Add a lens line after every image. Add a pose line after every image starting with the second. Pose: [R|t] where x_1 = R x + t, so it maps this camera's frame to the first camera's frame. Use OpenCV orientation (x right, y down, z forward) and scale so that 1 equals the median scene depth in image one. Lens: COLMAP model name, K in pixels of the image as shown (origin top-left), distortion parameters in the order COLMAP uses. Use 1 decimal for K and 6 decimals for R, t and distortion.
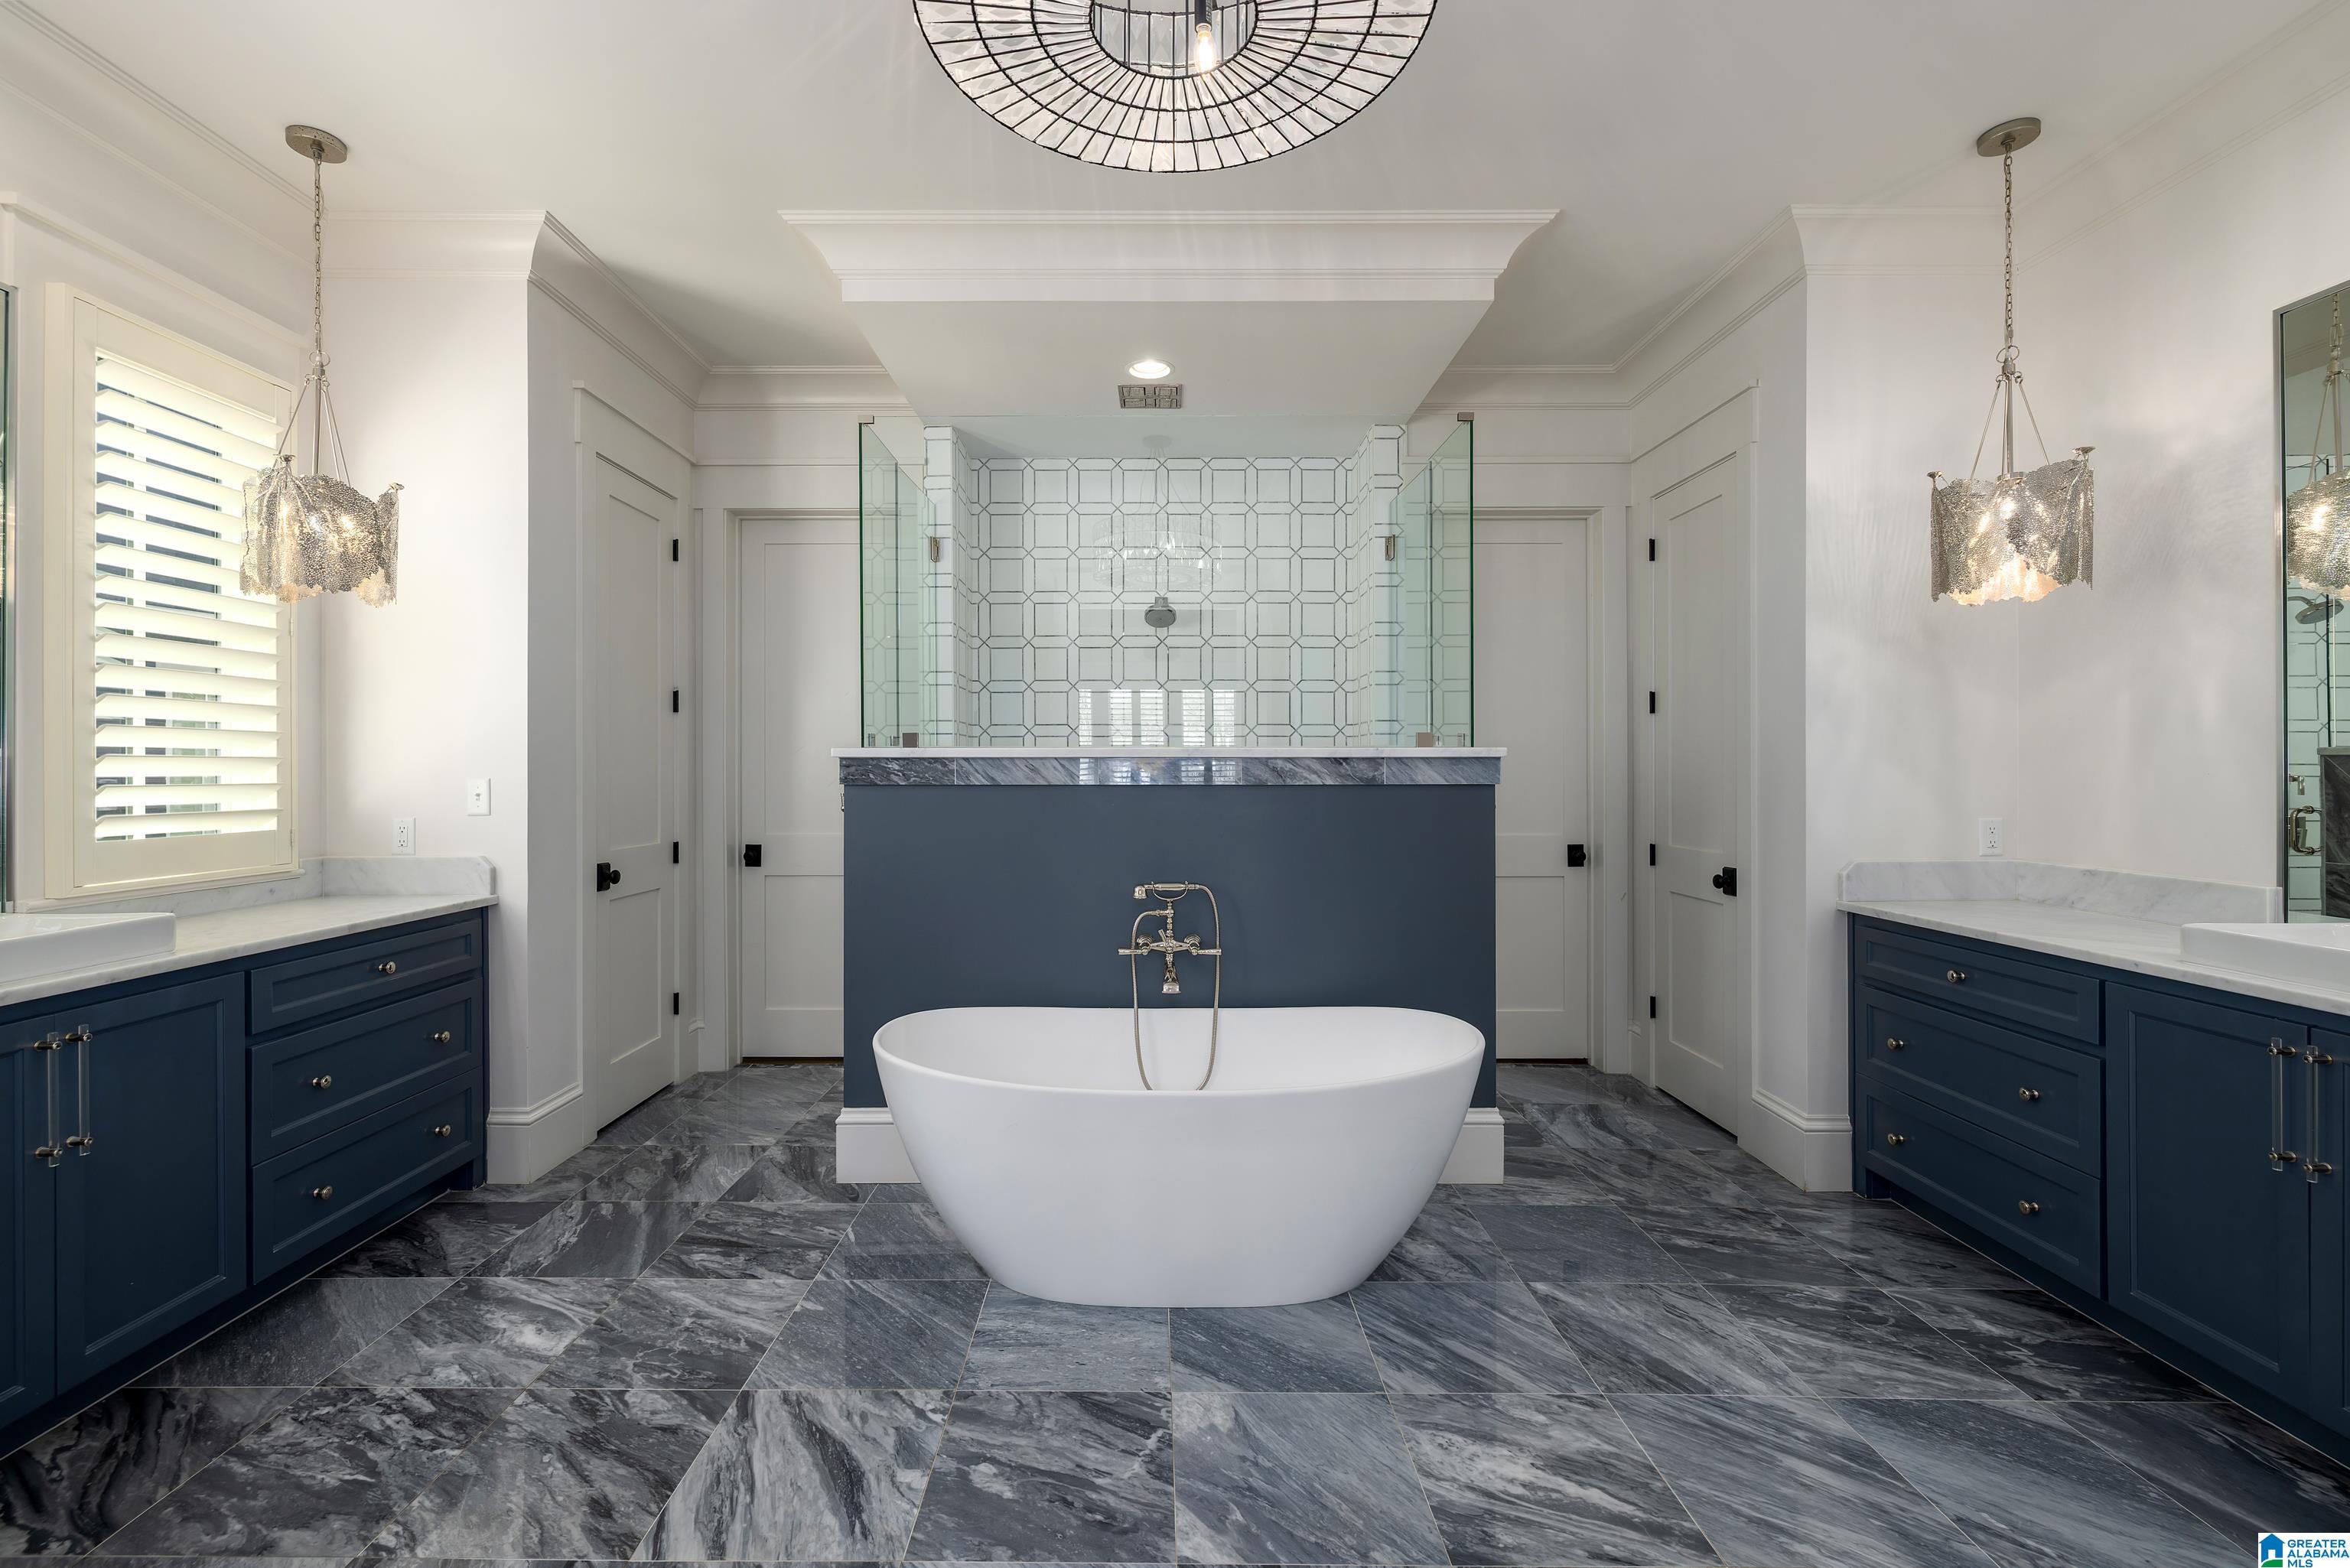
lens RADIAL K [[991.2, 0, 1159.2], [0, 991.2, 769.3], [0, 0, 1]] dist [0.001530, -0.000025]
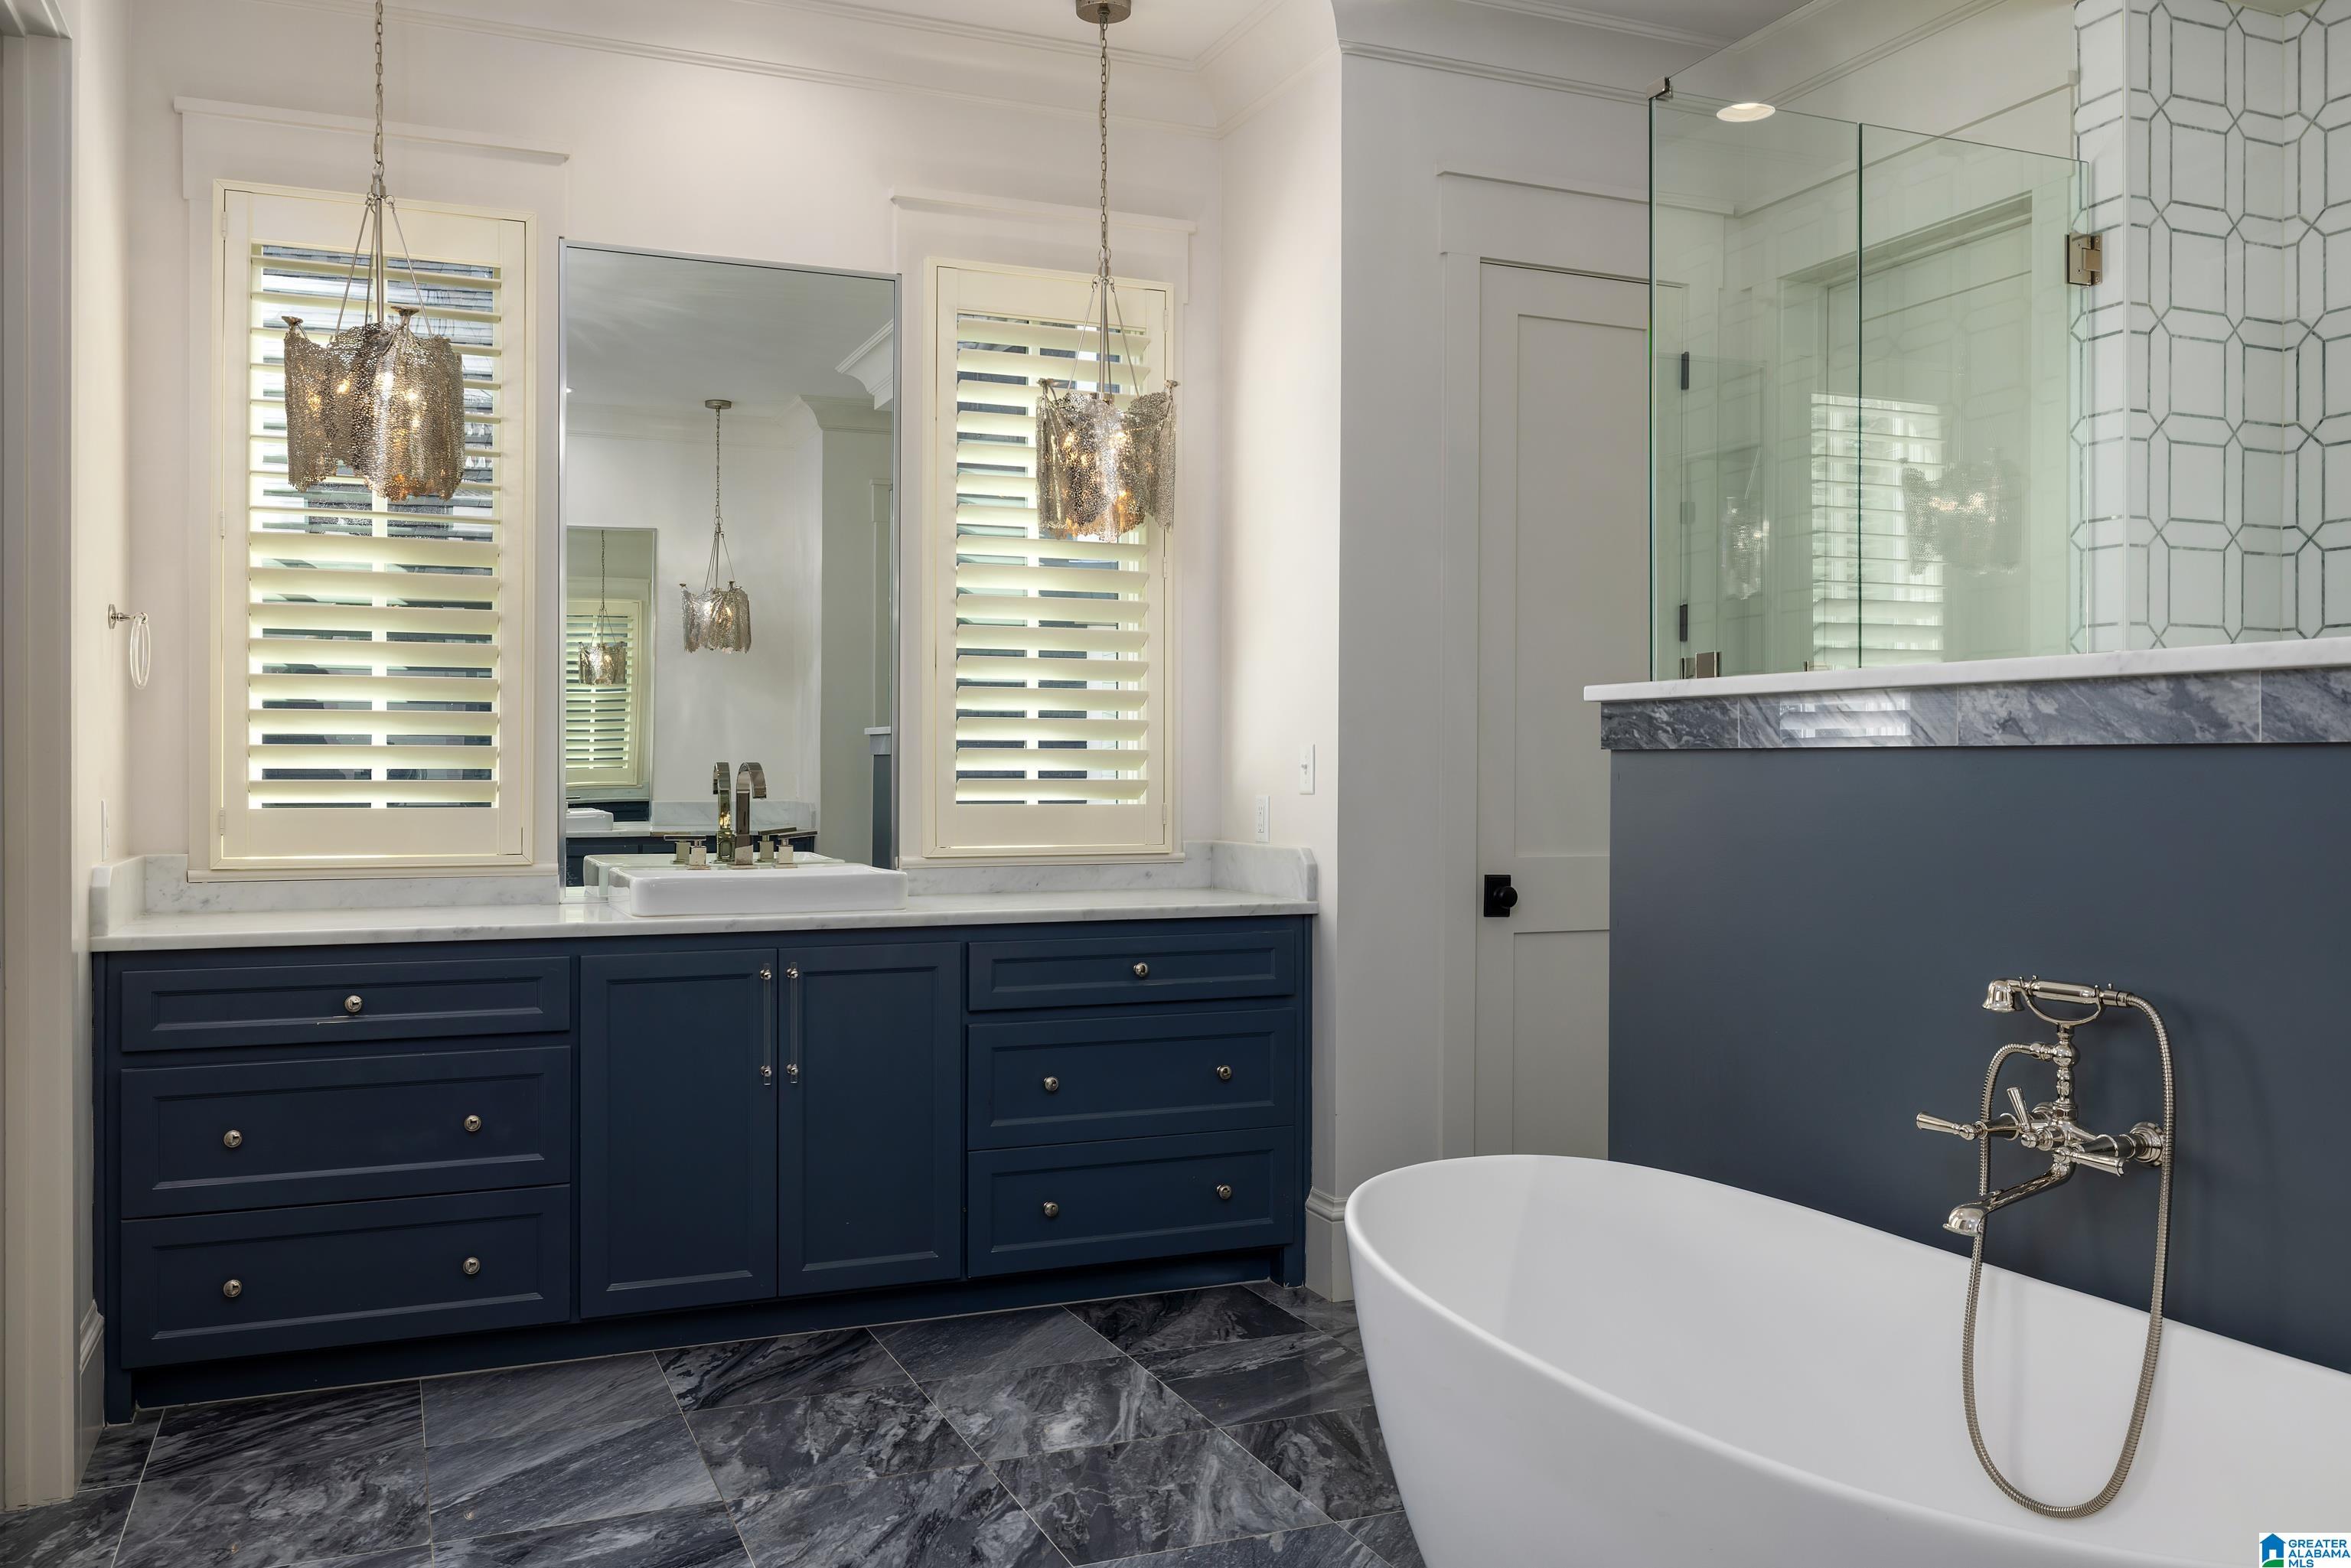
lens RADIAL K [[1871.6, 0, 1167.7], [0, 1871.6, 784.1], [0, 0, 1]] dist [0.001052, 0.002454]
pose [[0.391580, 0.009941, -0.920090, 0.584266], [-0.003879, 0.999951, 0.009153, 0.026802], [0.920136, -0.000015, 0.391599, 0.357060]]
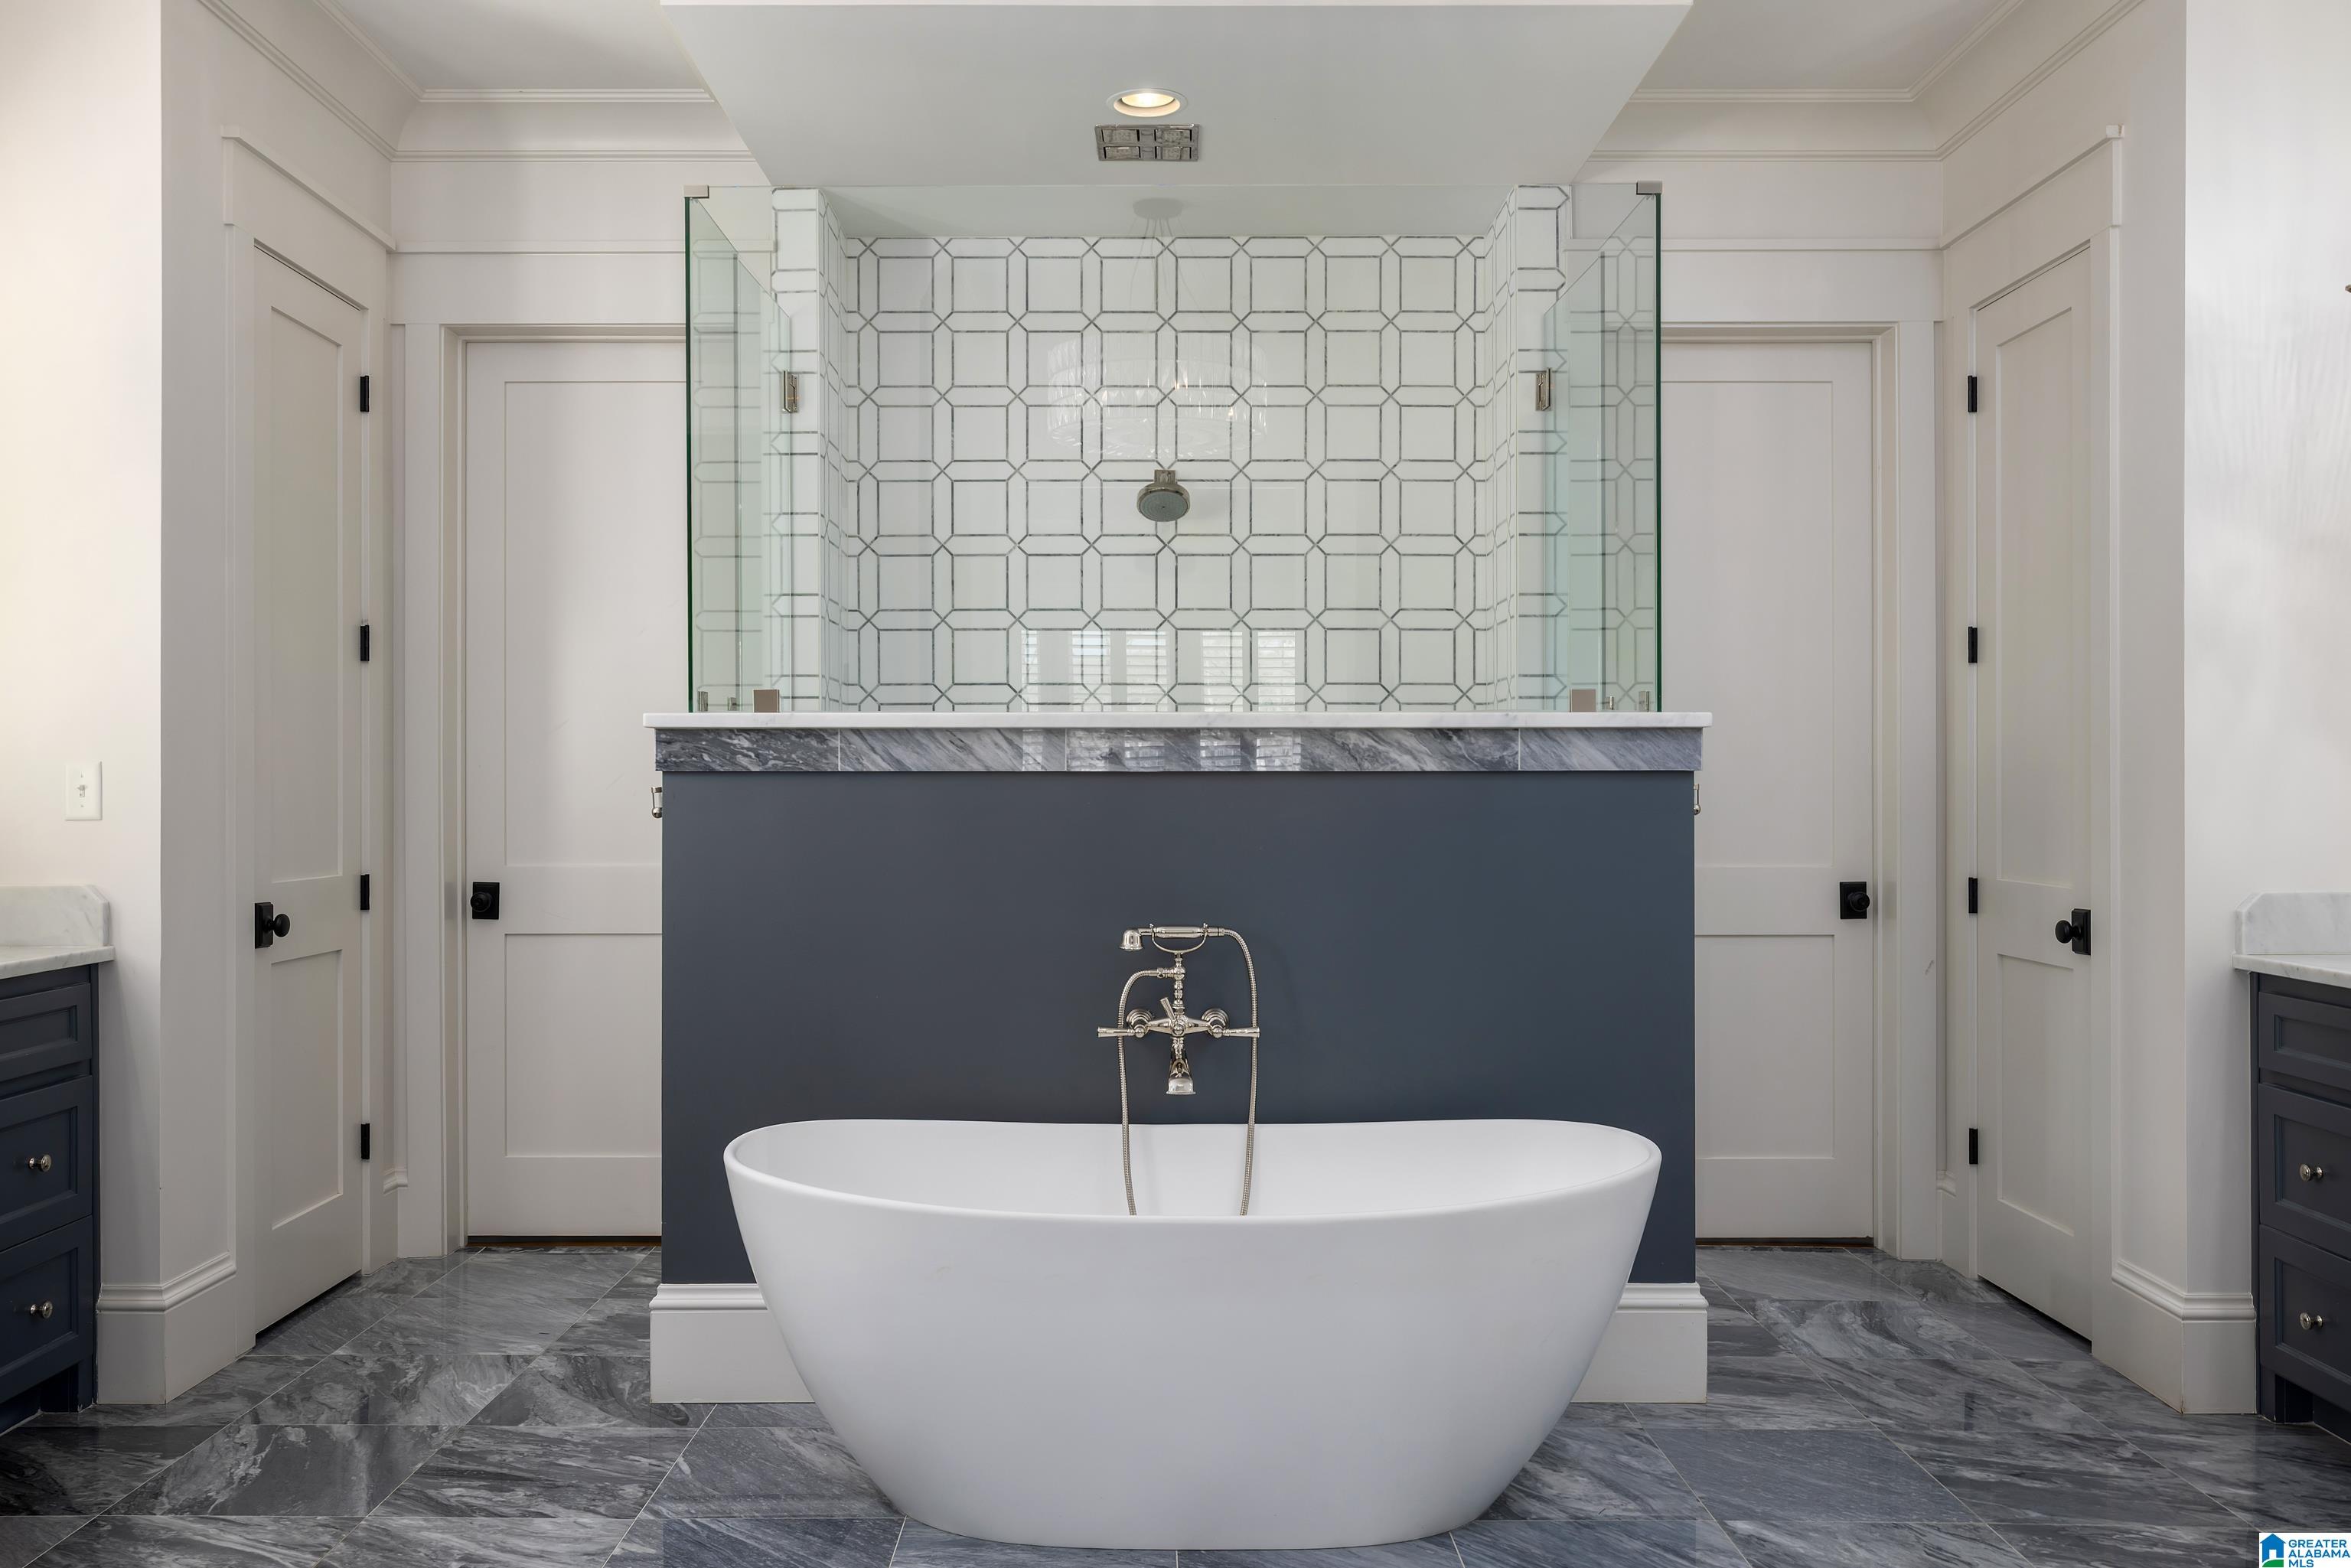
lens RADIAL K [[1871.6, 0, 1167.7], [0, 1871.6, 784.1], [0, 0, 1]] dist [0.001052, 0.002454]
pose [[0.999992, -0.000187, 0.003920, -0.001124], [0.000190, 1.000000, -0.000828, 0.025209], [-0.003920, 0.000829, 0.999992, -0.197453]]
